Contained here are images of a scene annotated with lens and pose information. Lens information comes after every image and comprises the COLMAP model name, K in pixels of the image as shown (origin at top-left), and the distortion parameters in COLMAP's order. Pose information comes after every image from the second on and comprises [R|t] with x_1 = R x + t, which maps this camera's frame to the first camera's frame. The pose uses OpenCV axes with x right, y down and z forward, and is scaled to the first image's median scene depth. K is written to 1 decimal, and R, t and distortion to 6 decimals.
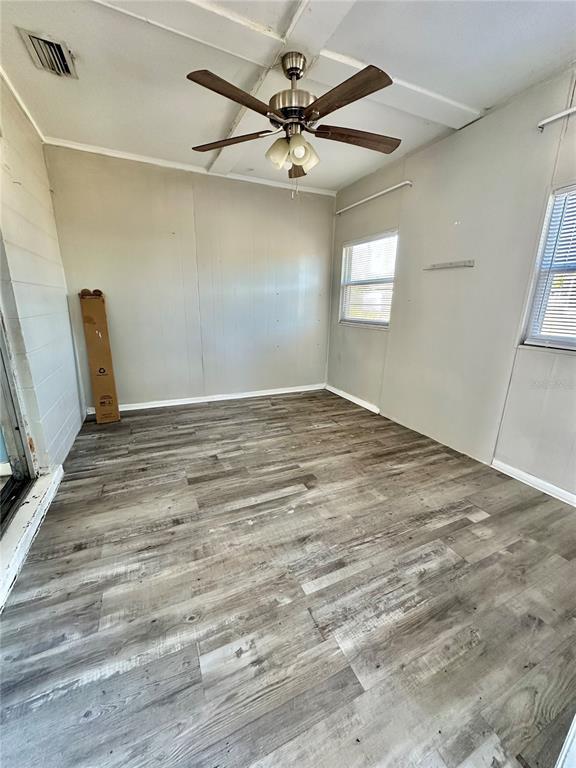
lens RADIAL K [[304.3, 0, 288.9], [0, 304.3, 384.0], [0, 0, 1]] dist [-0.001576, -0.000144]
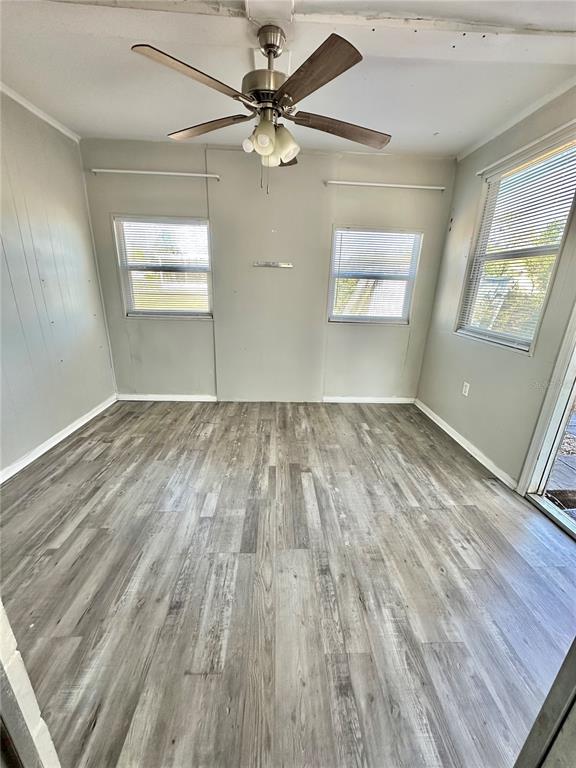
lens RADIAL K [[304.3, 0, 288.9], [0, 304.3, 384.0], [0, 0, 1]] dist [-0.001576, -0.000144]
pose [[0.388694, -0.291285, 0.874111, -0.786413], [0.215731, 0.951111, 0.221015, -0.211048], [-0.895755, 0.102666, 0.432531, 0.510179]]
